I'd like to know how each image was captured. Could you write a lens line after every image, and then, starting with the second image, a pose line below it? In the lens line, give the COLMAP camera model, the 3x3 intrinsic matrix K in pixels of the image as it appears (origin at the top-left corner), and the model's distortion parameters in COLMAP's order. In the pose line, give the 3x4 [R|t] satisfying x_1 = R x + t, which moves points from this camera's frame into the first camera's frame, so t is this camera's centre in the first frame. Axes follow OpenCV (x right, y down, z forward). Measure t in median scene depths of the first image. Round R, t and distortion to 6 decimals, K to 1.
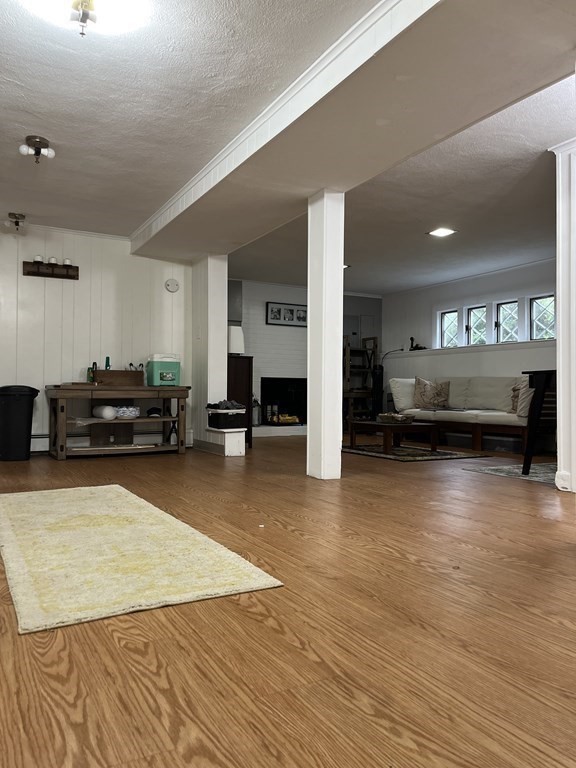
lens RADIAL K [[585.2, 0, 285.1], [0, 585.2, 382.0], [0, 0, 1]] dist [0.061399, -0.089440]
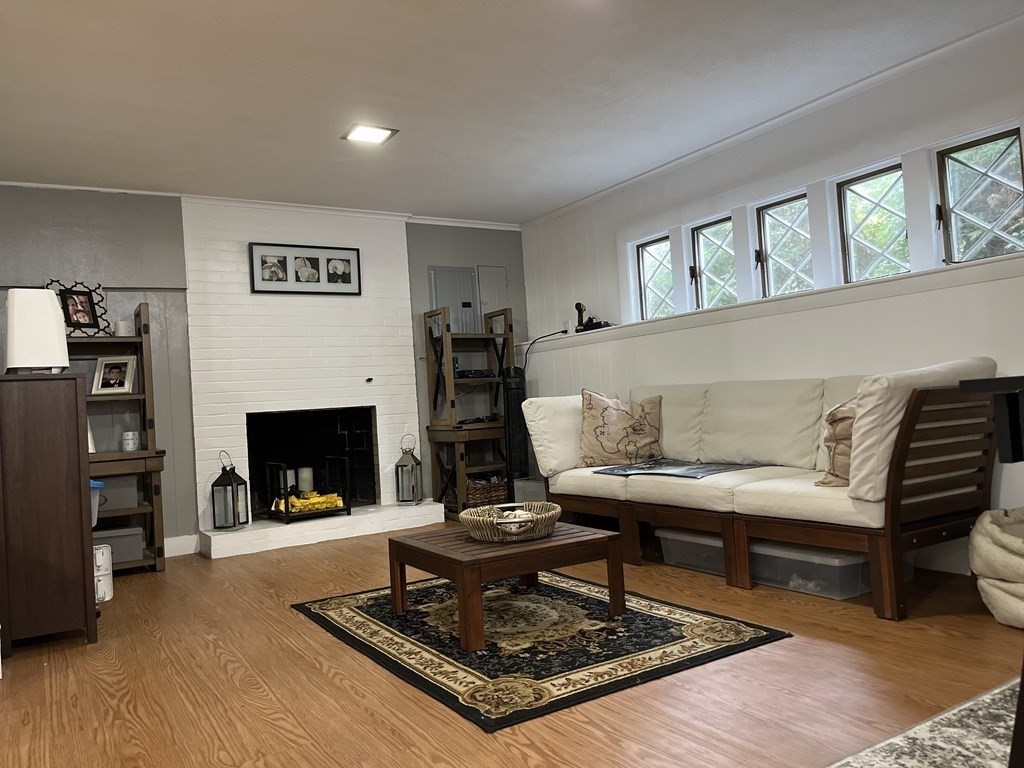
lens RADIAL K [[780.2, 0, 514.0], [0, 780.2, 382.9], [0, 0, 1]] dist [0.061399, -0.089440]
pose [[0.995919, -0.067714, 0.059674, 0.131260], [0.068280, 0.997638, -0.007498, -0.012915], [-0.059026, 0.011542, 0.998190, 0.410803]]
